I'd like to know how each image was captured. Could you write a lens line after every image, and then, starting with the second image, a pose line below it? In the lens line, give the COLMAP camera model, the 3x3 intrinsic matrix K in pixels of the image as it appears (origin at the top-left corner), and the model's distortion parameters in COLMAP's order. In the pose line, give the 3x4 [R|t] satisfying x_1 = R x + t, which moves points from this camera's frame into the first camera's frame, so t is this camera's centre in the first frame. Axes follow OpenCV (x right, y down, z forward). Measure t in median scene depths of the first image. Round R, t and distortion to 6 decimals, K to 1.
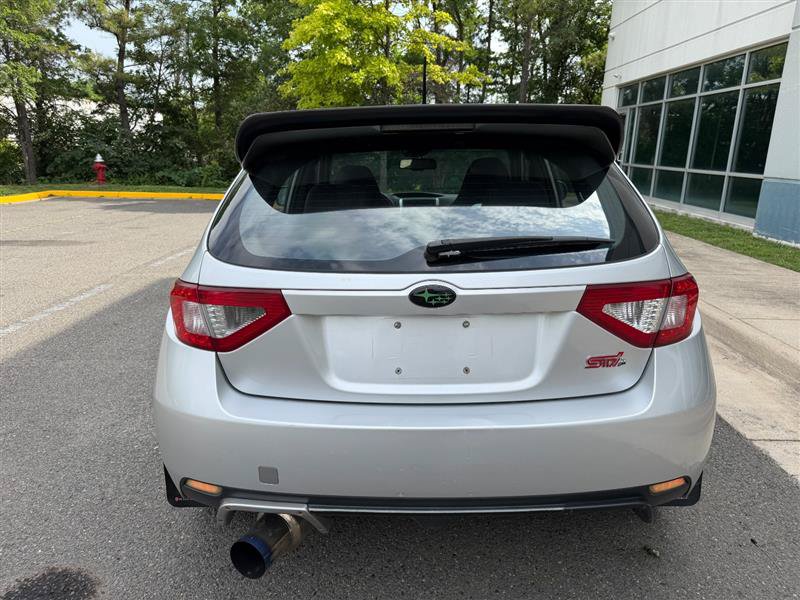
lens RADIAL K [[573.1, 0, 400.0], [0, 573.1, 300.0], [0, 0, 1]] dist [0.046393, -0.063999]
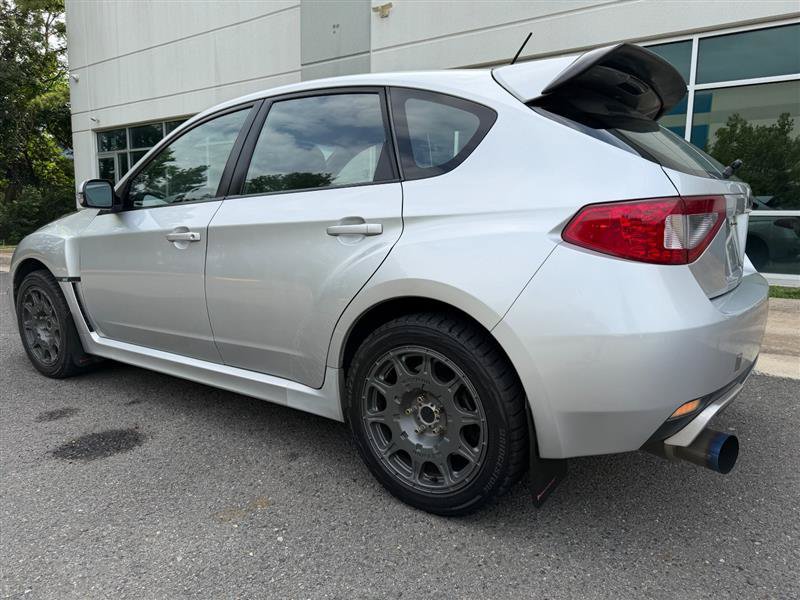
lens RADIAL K [[573.1, 0, 400.0], [0, 573.1, 300.0], [0, 0, 1]] dist [0.046393, -0.063999]
pose [[0.562310, -0.135606, 0.815732, -1.452217], [0.217512, 0.975980, 0.012307, 0.030130], [-0.797807, 0.170511, 0.578299, 0.829554]]
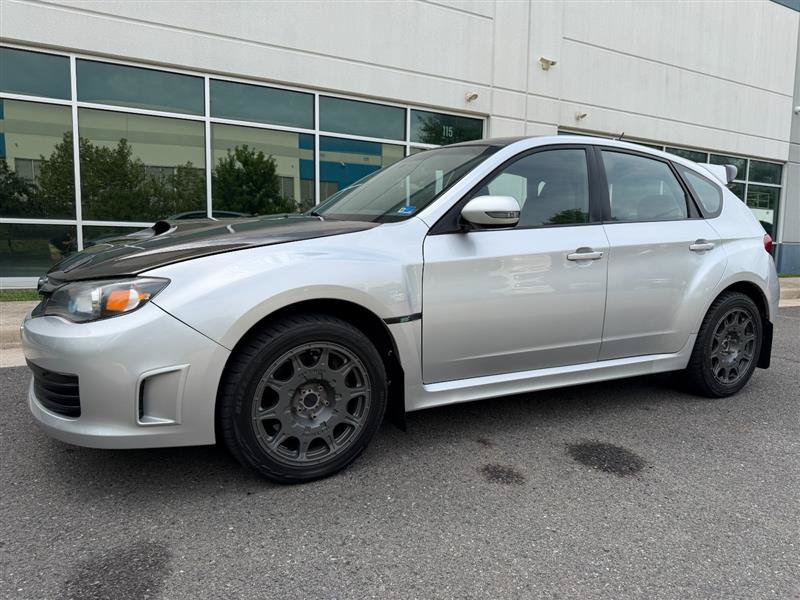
lens RADIAL K [[573.6, 0, 398.0], [0, 573.6, 299.3], [0, 0, 1]] dist [0.057361, -0.081066]
pose [[-0.513374, -0.120208, 0.849704, -1.710624], [0.193575, 0.948401, 0.251125, -0.686871], [-0.836048, 0.293402, -0.463615, 3.560340]]
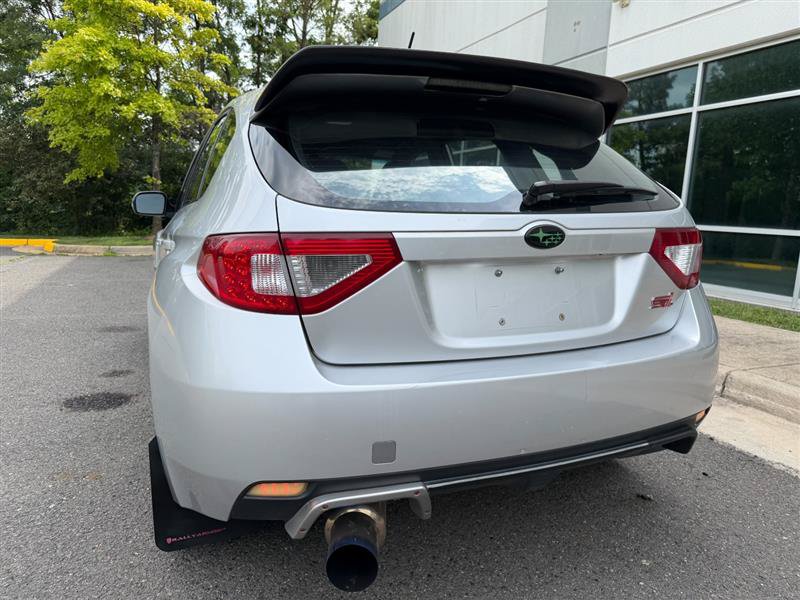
lens RADIAL K [[579.7, 0, 396.6], [0, 579.7, 301.4], [0, 0, 1]] dist [0.000015, 0.002853]
pose [[0.915569, -0.041435, 0.400020, -0.525994], [0.078215, 0.994031, -0.076055, 0.145161], [-0.394481, 0.100922, 0.913345, 0.188348]]
